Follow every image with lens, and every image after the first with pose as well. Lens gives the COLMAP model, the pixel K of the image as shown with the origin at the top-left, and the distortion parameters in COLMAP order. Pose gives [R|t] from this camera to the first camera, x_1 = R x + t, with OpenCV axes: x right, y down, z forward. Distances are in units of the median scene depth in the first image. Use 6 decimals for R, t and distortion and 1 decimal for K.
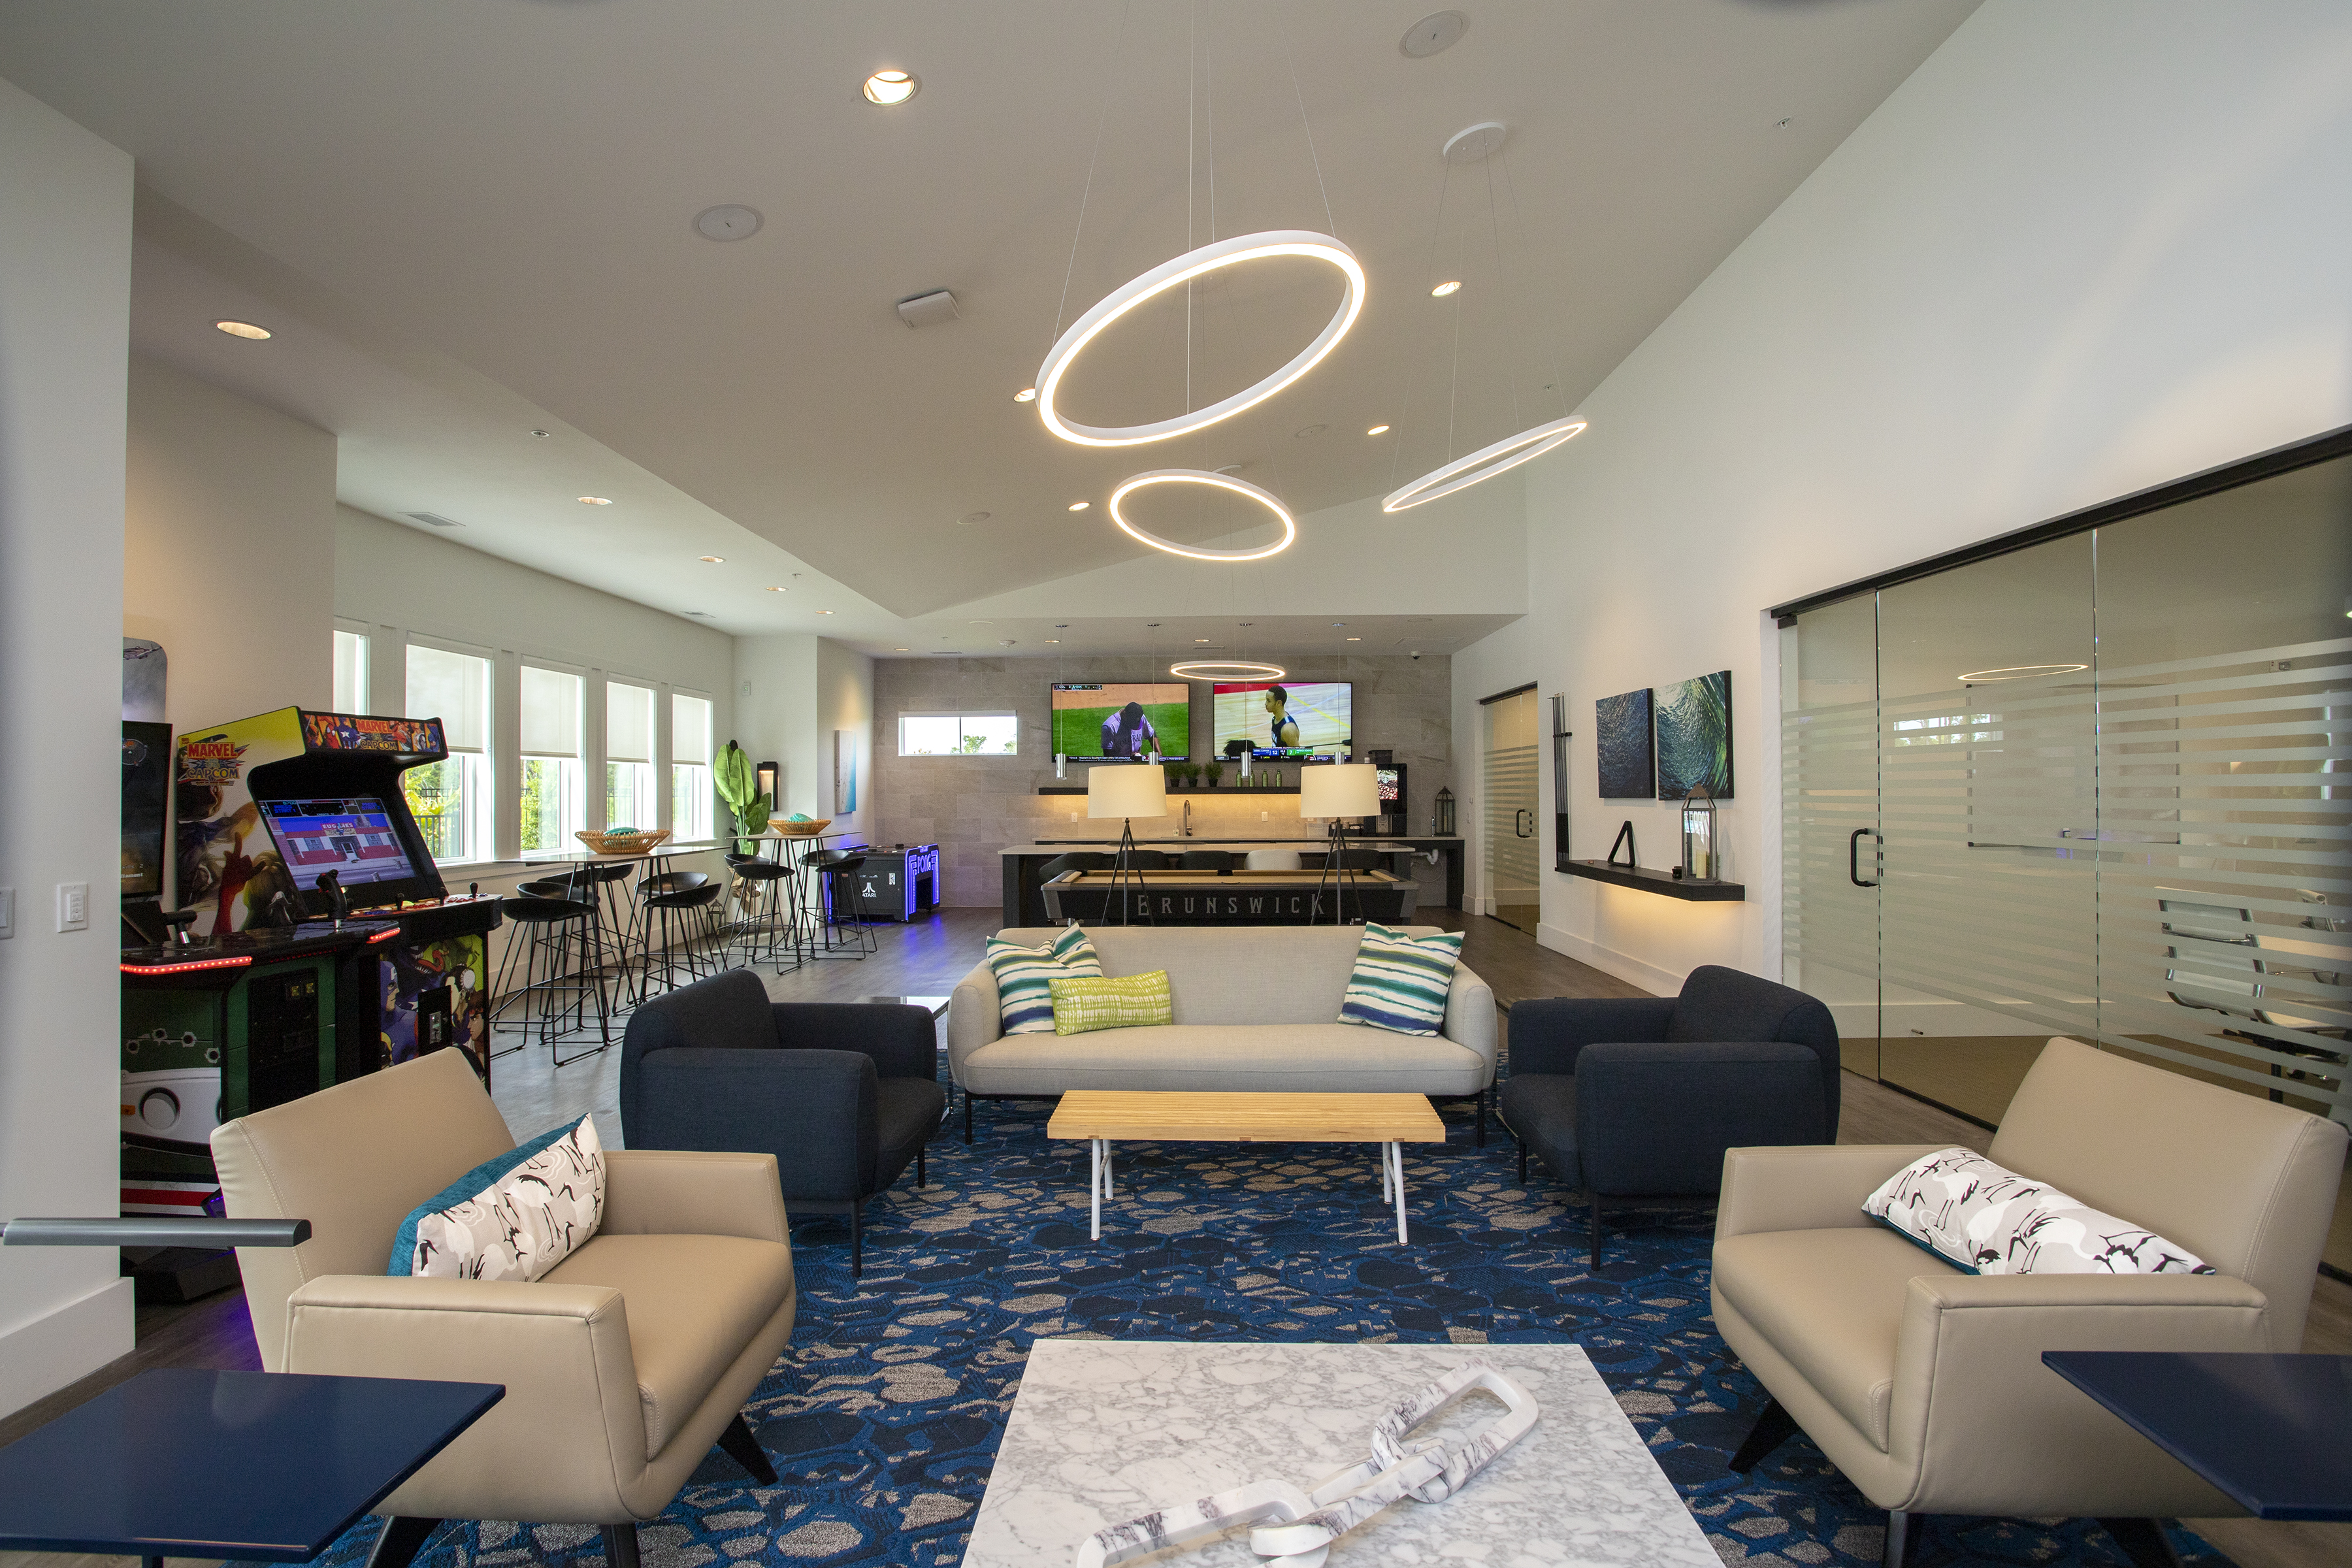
lens RADIAL K [[1124.3, 0, 1176.0], [0, 1124.3, 784.0], [0, 0, 1]] dist [-0.001232, 0.000045]
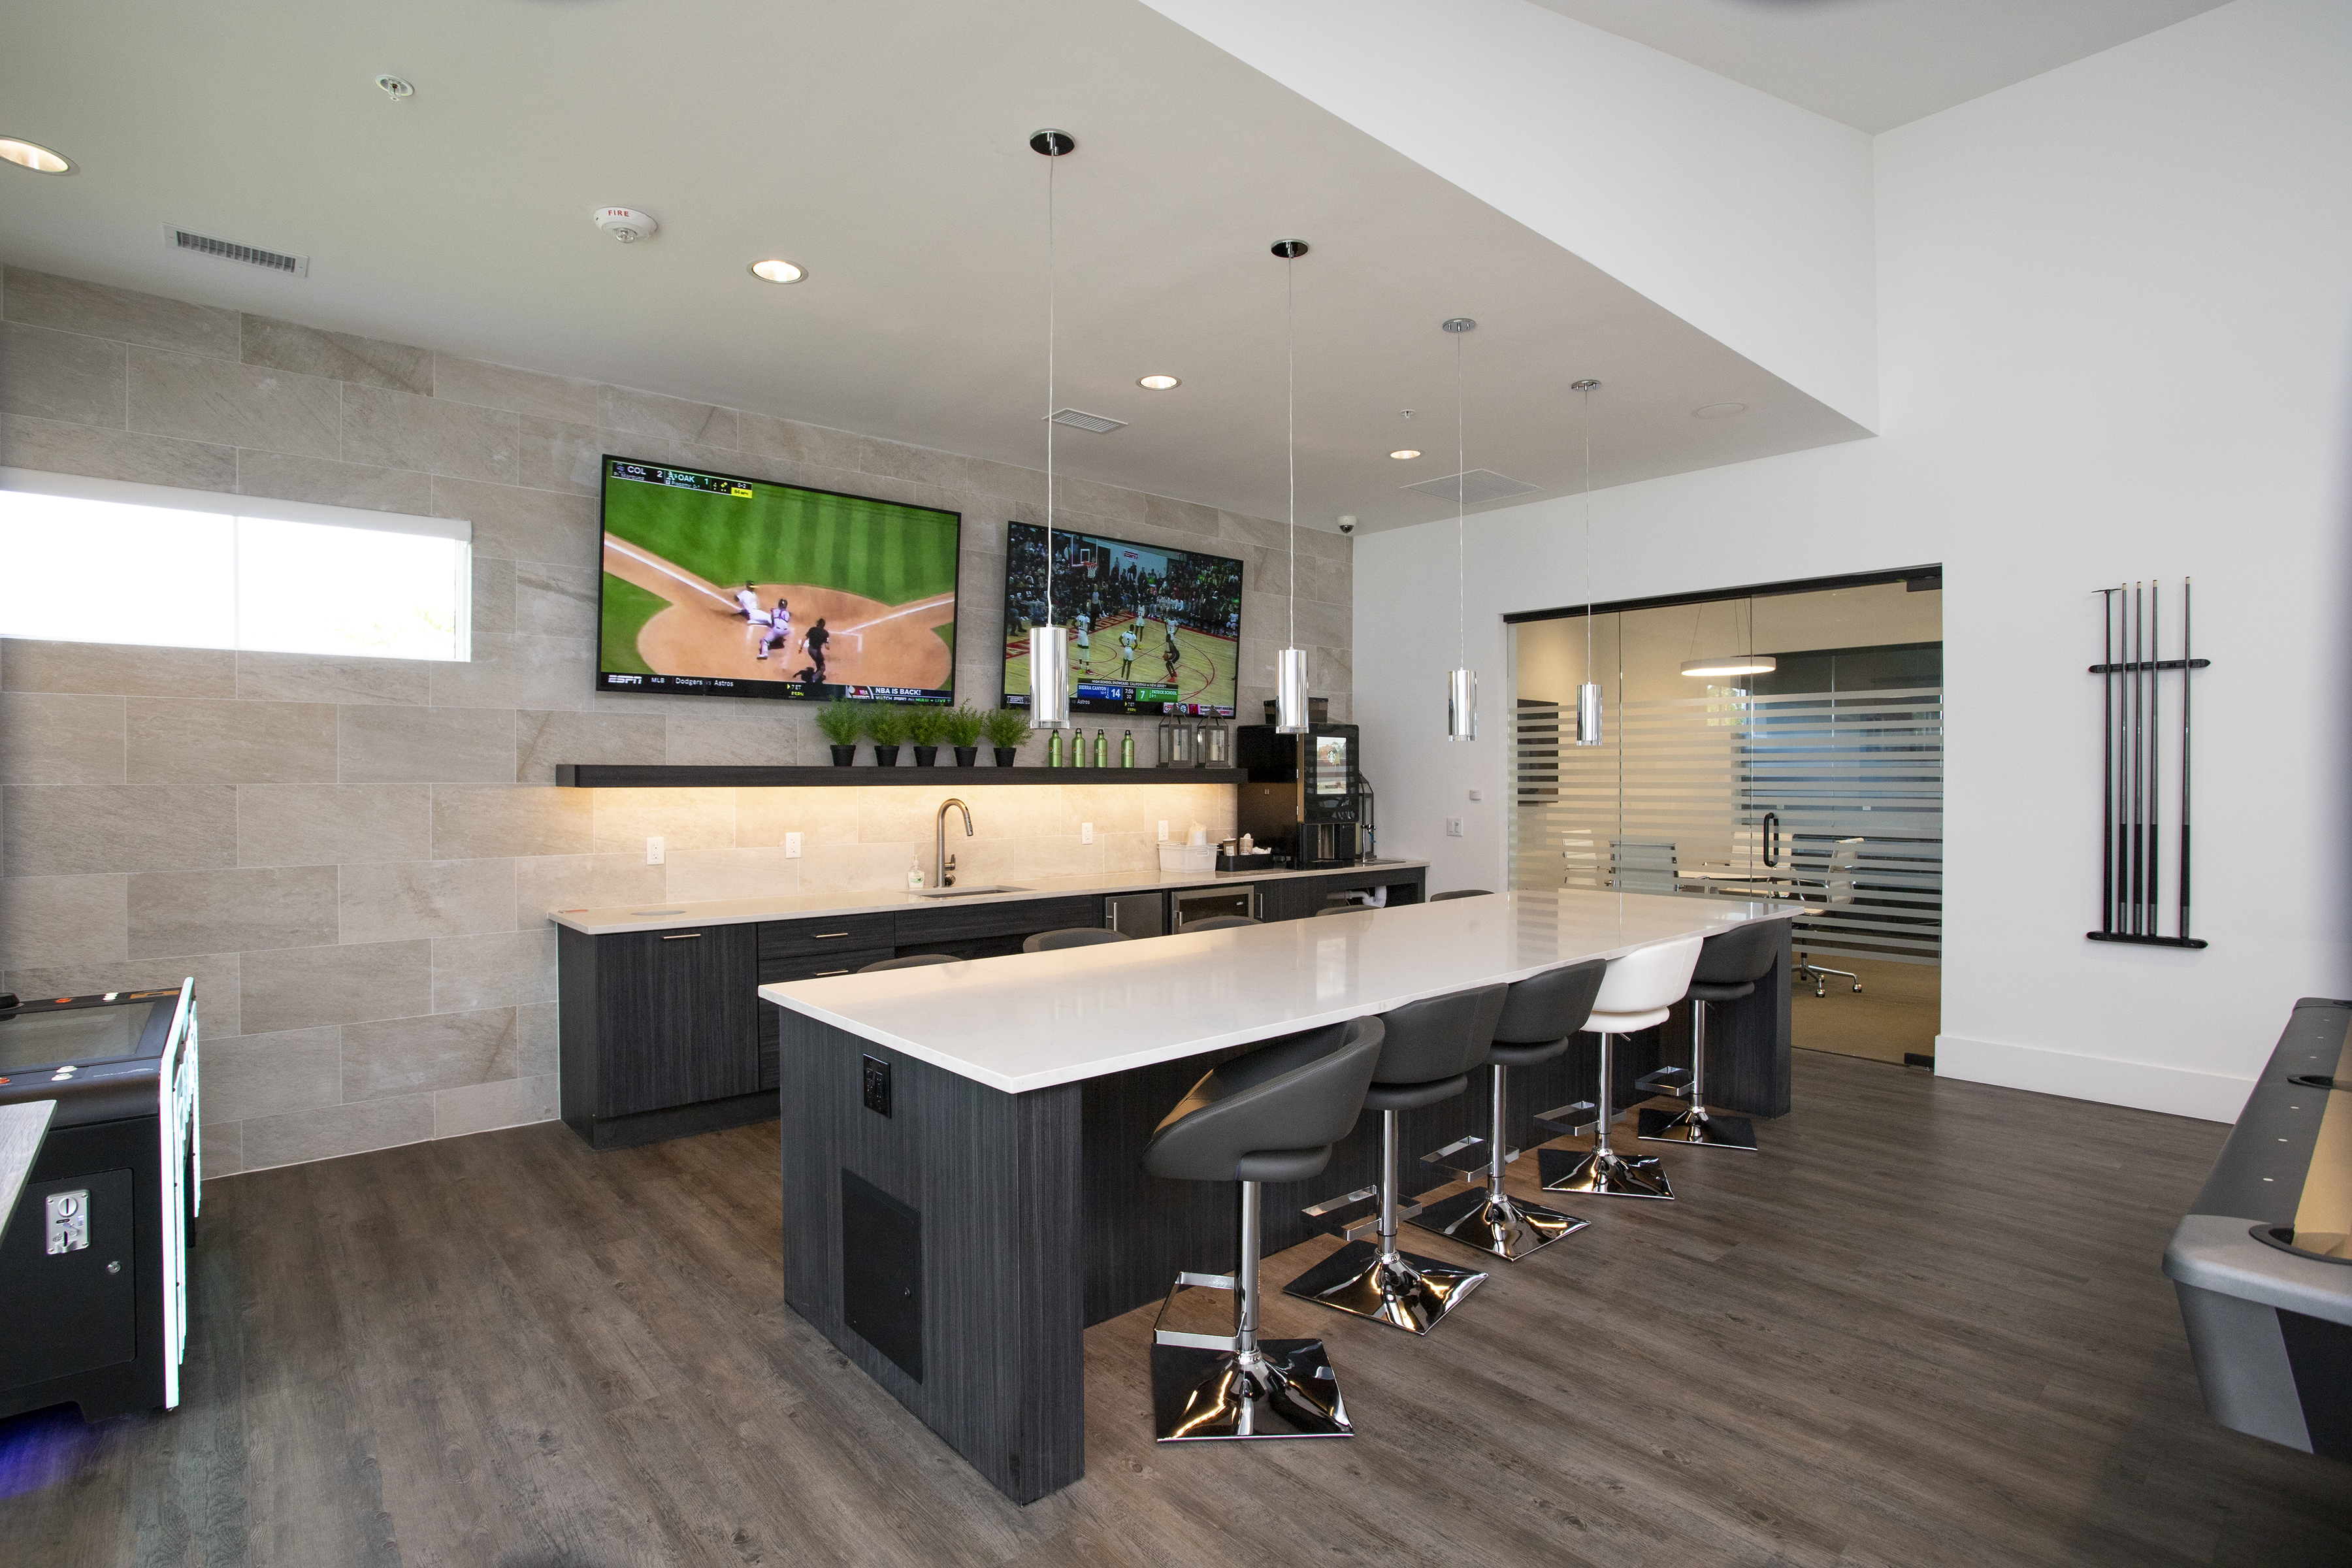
lens RADIAL K [[1124.3, 0, 1176.0], [0, 1124.3, 784.0], [0, 0, 1]] dist [-0.001232, 0.000045]
pose [[0.738303, -0.004005, 0.674457, -0.209928], [-0.005339, 0.999916, 0.011781, 0.004211], [-0.674448, -0.012299, 0.738220, 0.629287]]
